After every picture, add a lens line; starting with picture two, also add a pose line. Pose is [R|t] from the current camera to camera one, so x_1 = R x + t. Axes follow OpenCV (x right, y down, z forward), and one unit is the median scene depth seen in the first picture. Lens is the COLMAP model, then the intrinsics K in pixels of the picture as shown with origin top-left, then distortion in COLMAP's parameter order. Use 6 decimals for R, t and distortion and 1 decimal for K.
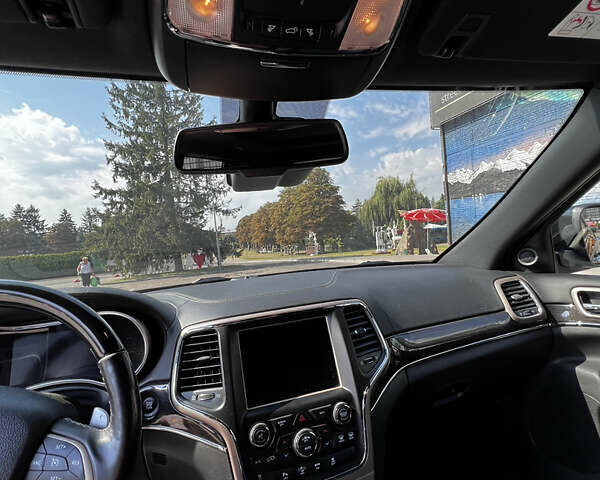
lens RADIAL K [[321.0, 0, 299.8], [0, 321.0, 239.1], [0, 0, 1]] dist [-0.005382, 0.002771]
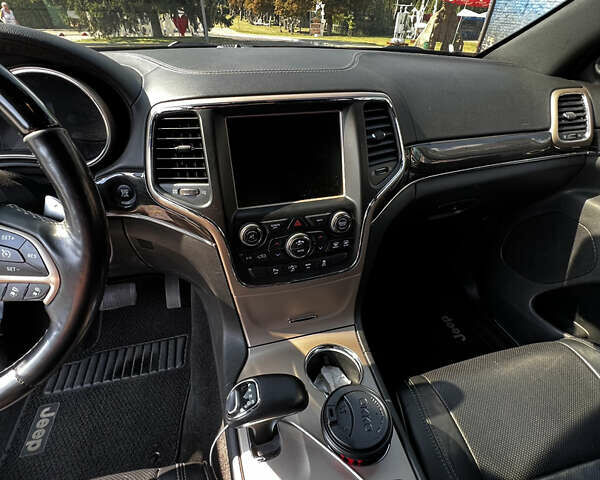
lens RADIAL K [[321.0, 0, 299.8], [0, 321.0, 239.1], [0, 0, 1]] dist [-0.005382, 0.002771]
pose [[0.993753, 0.096403, 0.056218, -0.022226], [-0.111134, 0.809009, 0.577195, 0.042065], [0.010162, -0.579838, 0.814669, 0.147360]]
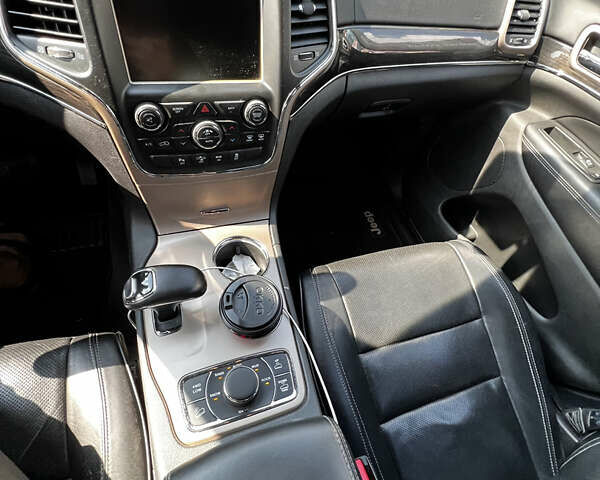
lens RADIAL K [[321.1, 0, 298.7], [0, 321.1, 238.5], [0, 0, 1]] dist [-0.003527, 0.000404]
pose [[0.960782, 0.119622, 0.250178, 0.046045], [-0.274244, 0.543571, 0.793297, 0.016000], [-0.041093, -0.830795, 0.555059, 0.171740]]
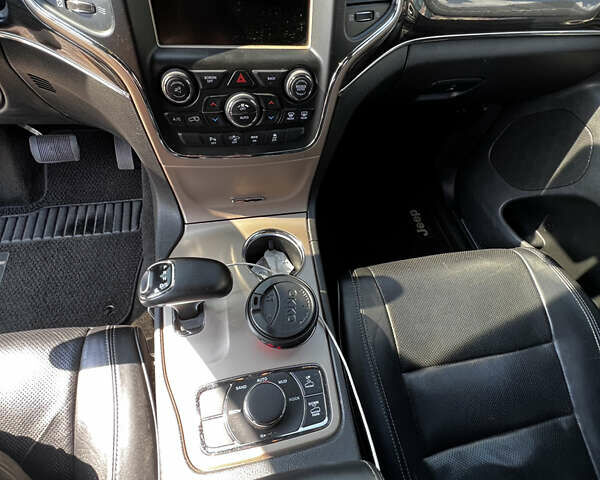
lens RADIAL K [[321.1, 0, 298.7], [0, 321.1, 238.5], [0, 0, 1]] dist [-0.003527, 0.000404]
pose [[0.974056, 0.171130, 0.148084, 0.055291], [-0.216898, 0.519240, 0.826647, 0.087021], [0.064573, -0.837320, 0.542887, 0.219389]]
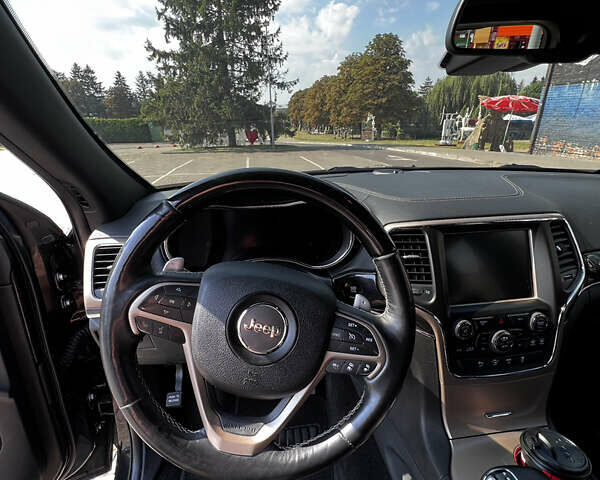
lens RADIAL K [[321.0, 0, 299.8], [0, 321.0, 239.1], [0, 0, 1]] dist [-0.005382, 0.002771]
pose [[0.984933, 0.121333, -0.123227, -0.358437], [-0.070644, 0.932685, 0.353705, -0.013107], [0.157848, -0.339671, 0.927204, 0.005104]]
